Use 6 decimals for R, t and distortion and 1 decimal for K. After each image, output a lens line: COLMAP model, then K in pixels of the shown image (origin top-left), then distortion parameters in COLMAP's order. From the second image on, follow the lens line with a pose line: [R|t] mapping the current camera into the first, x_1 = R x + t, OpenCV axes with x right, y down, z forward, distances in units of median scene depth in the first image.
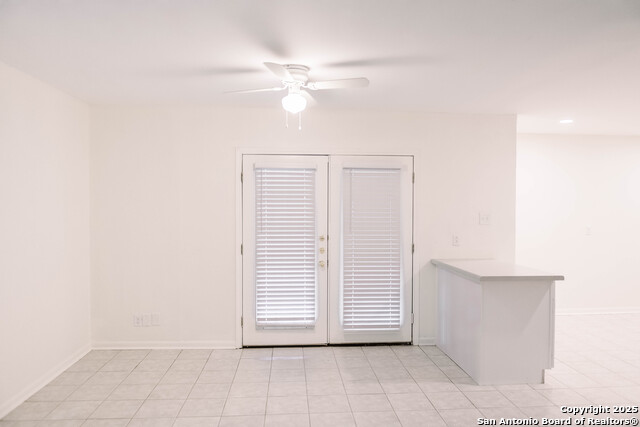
lens RADIAL K [[446.4, 0, 320.0], [0, 446.4, 213.5], [0, 0, 1]] dist [-0.010503, -0.002979]
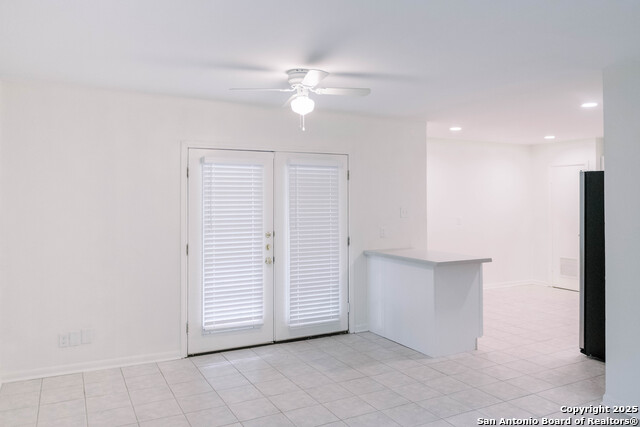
lens RADIAL K [[478.4, 0, 318.7], [0, 478.4, 189.3], [0, 0, 1]] dist [-0.004819, -0.003330]
pose [[0.921160, 0.002930, 0.389172, -0.314110], [0.010869, 0.999388, -0.033251, -0.009214], [-0.389031, 0.034859, 0.920565, -0.027599]]
